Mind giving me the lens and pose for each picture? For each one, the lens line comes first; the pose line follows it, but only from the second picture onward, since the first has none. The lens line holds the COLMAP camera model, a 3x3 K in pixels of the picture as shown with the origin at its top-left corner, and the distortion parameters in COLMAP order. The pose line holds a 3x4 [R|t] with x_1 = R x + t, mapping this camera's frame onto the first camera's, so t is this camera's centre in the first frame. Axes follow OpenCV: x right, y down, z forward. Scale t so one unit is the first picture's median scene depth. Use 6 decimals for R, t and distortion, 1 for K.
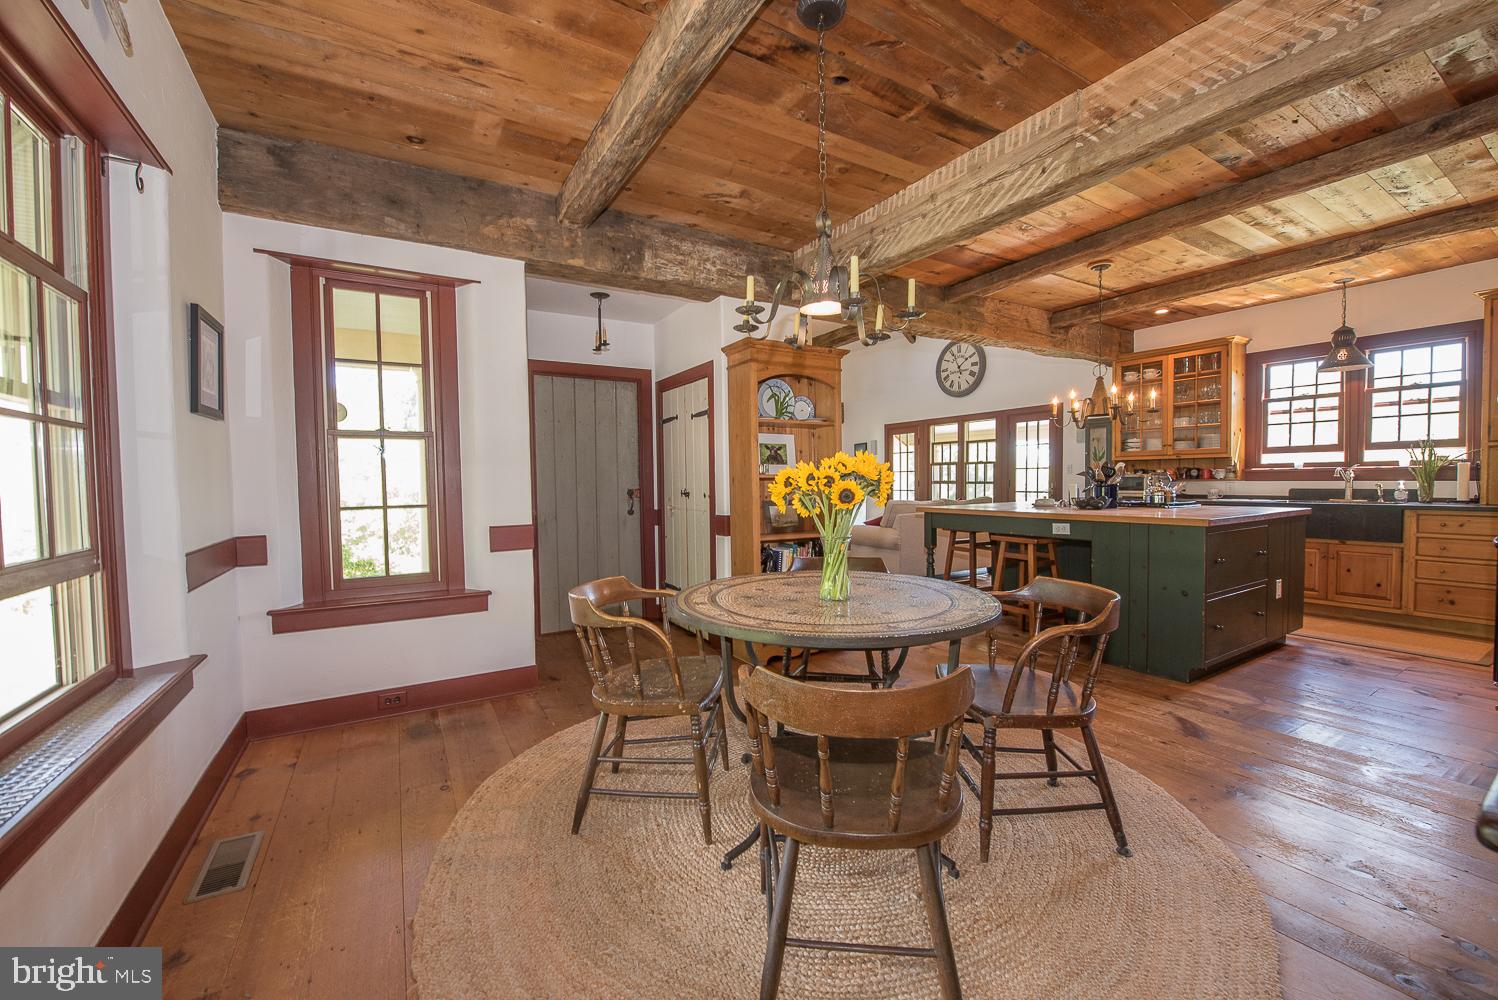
lens RADIAL K [[596.5, 0, 749.1], [0, 596.5, 503.0], [0, 0, 1]] dist [-0.015184, -0.002169]
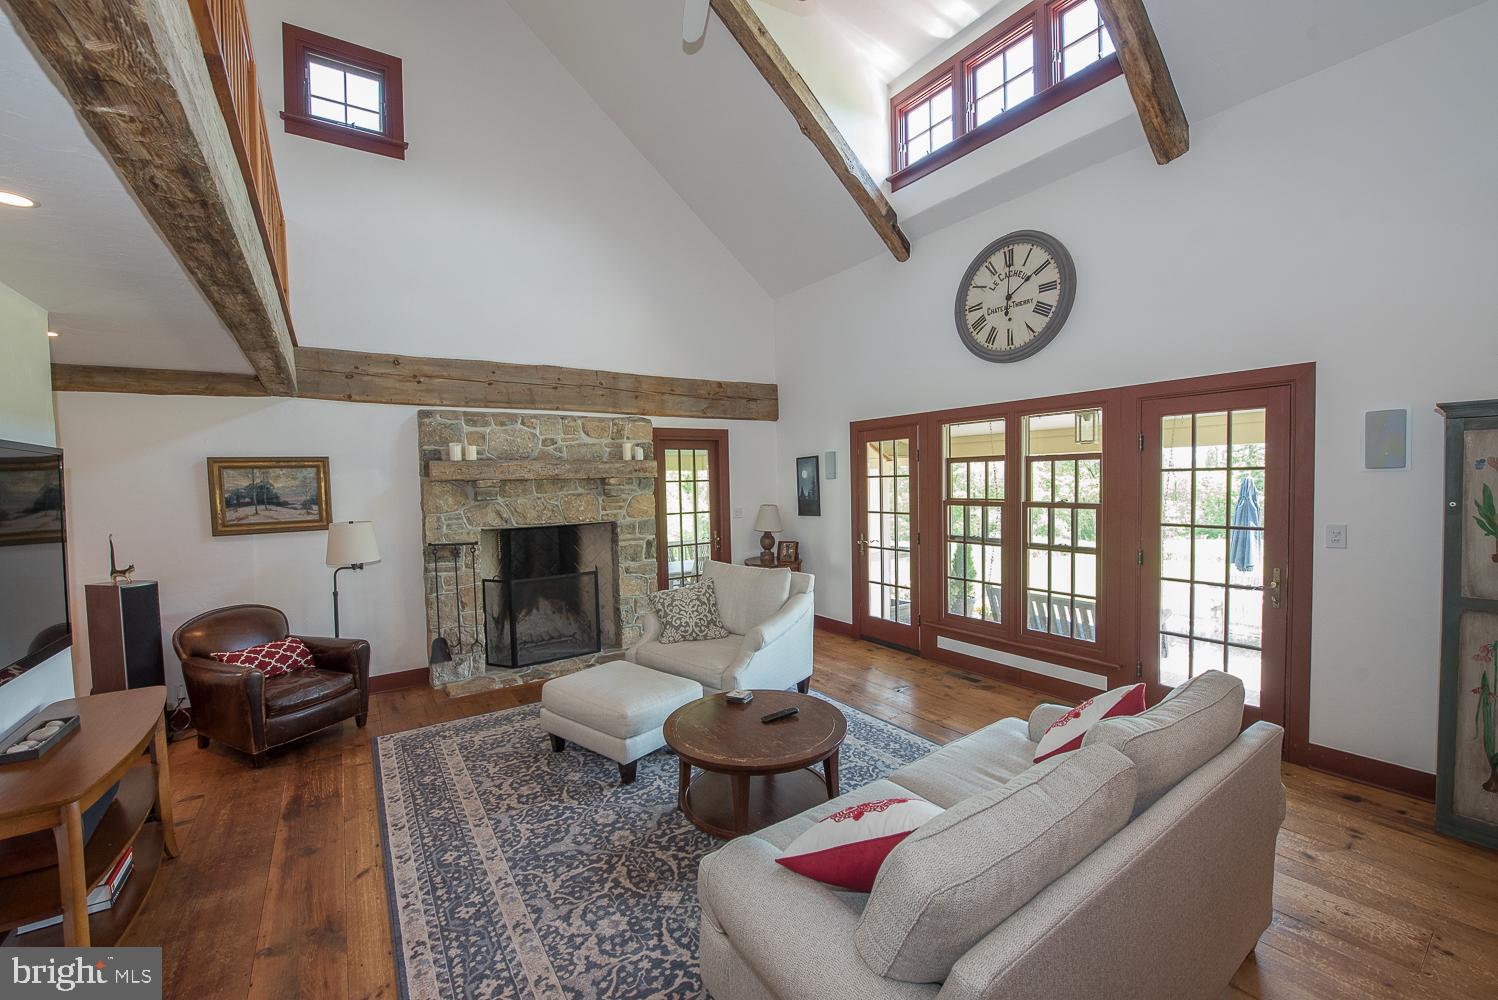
lens RADIAL K [[596.5, 0, 749.1], [0, 596.5, 503.0], [0, 0, 1]] dist [-0.015184, -0.002169]
pose [[0.997943, -0.012232, 0.062928, 0.121919], [0.012178, 0.999925, 0.001248, -0.072703], [-0.062938, -0.000479, 0.998017, 0.562072]]
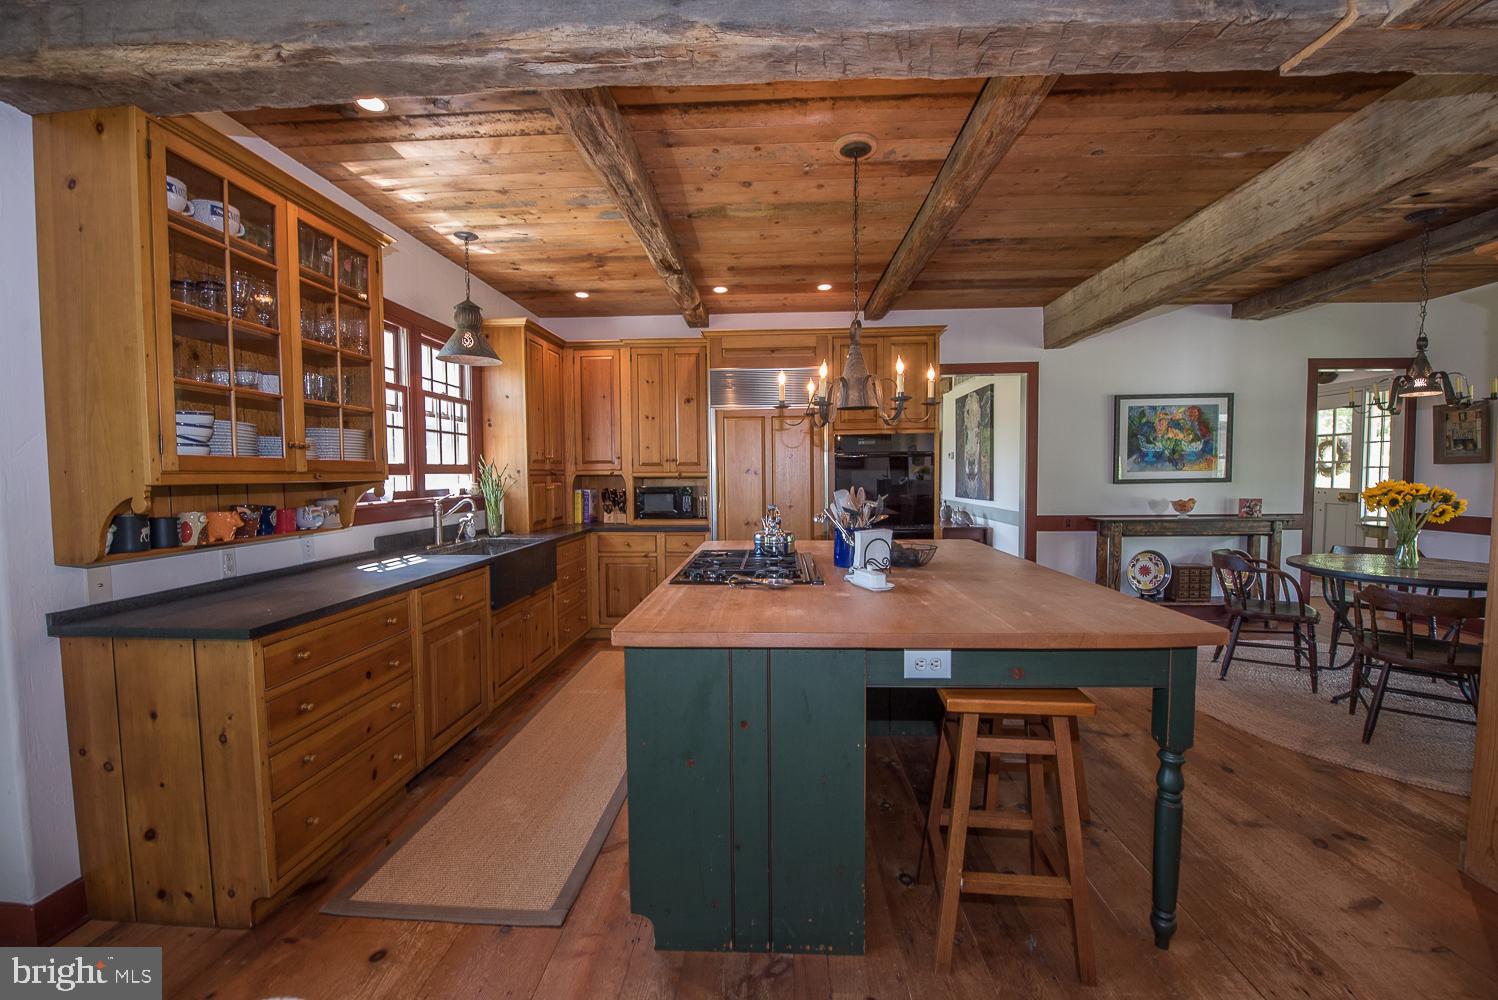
lens RADIAL K [[594.1, 0, 743.5], [0, 594.1, 503.3], [0, 0, 1]] dist [-0.019886, -0.000714]
pose [[-0.827439, -0.014903, 0.561357, 0.171086], [0.035206, 0.996305, 0.078343, -0.051930], [-0.560450, 0.084587, -0.823857, 0.730592]]
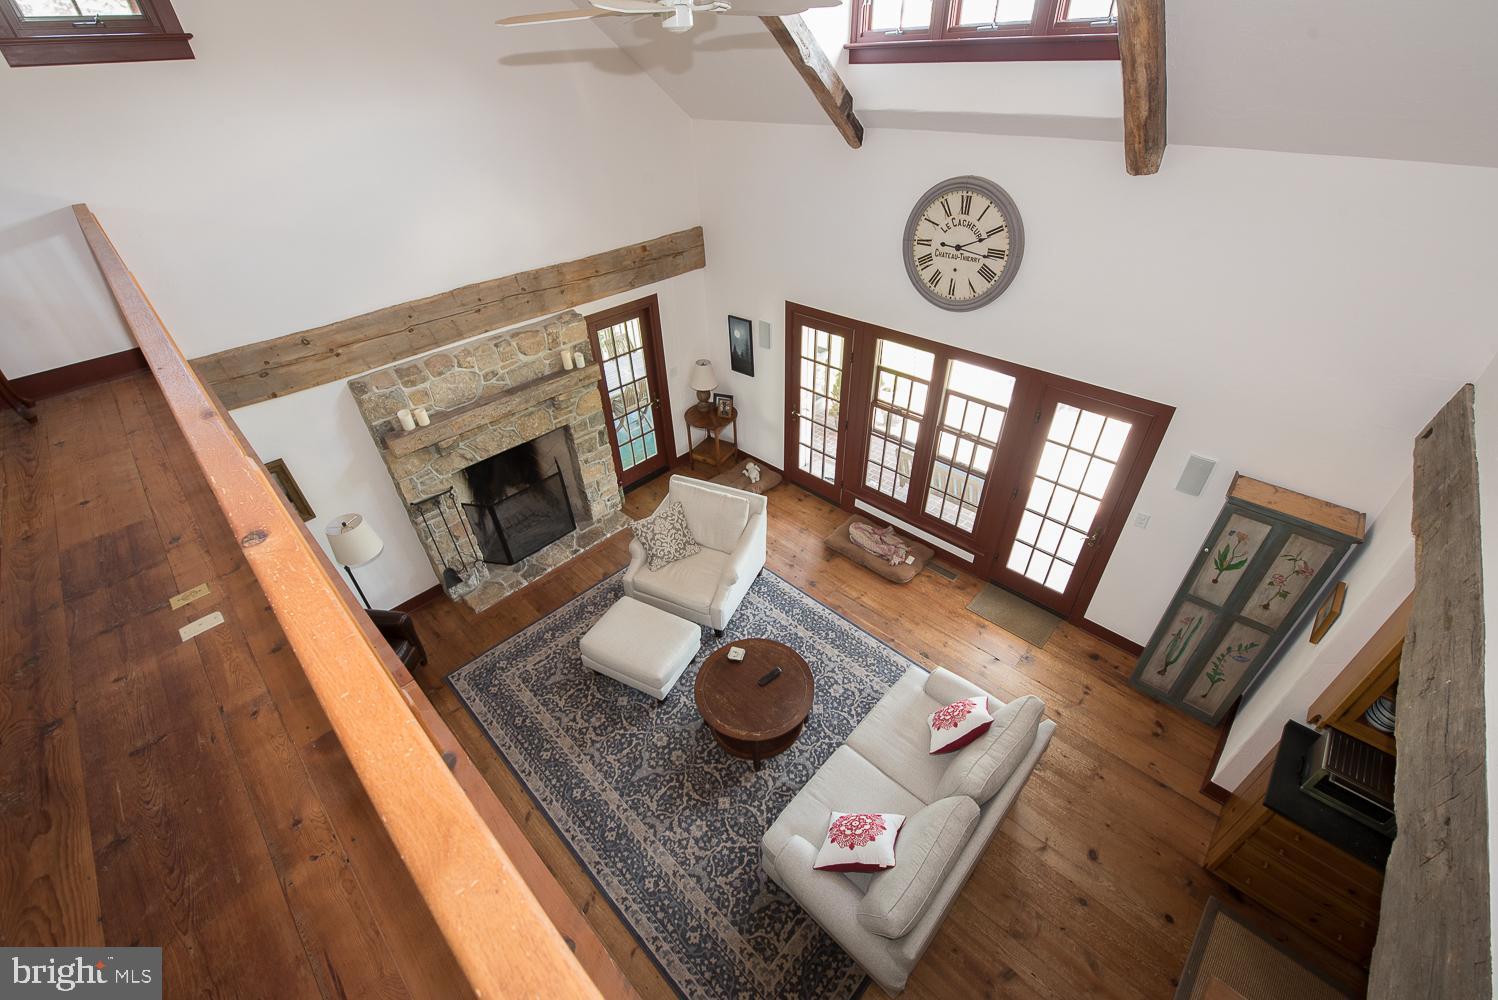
lens RADIAL K [[596.5, 0, 749.1], [0, 596.5, 503.0], [0, 0, 1]] dist [-0.015184, -0.002169]
pose [[0.965556, -0.167733, 0.198914, 0.070573], [0.025914, 0.822673, 0.567924, -0.338728], [-0.258901, -0.543208, 0.798683, 0.574904]]
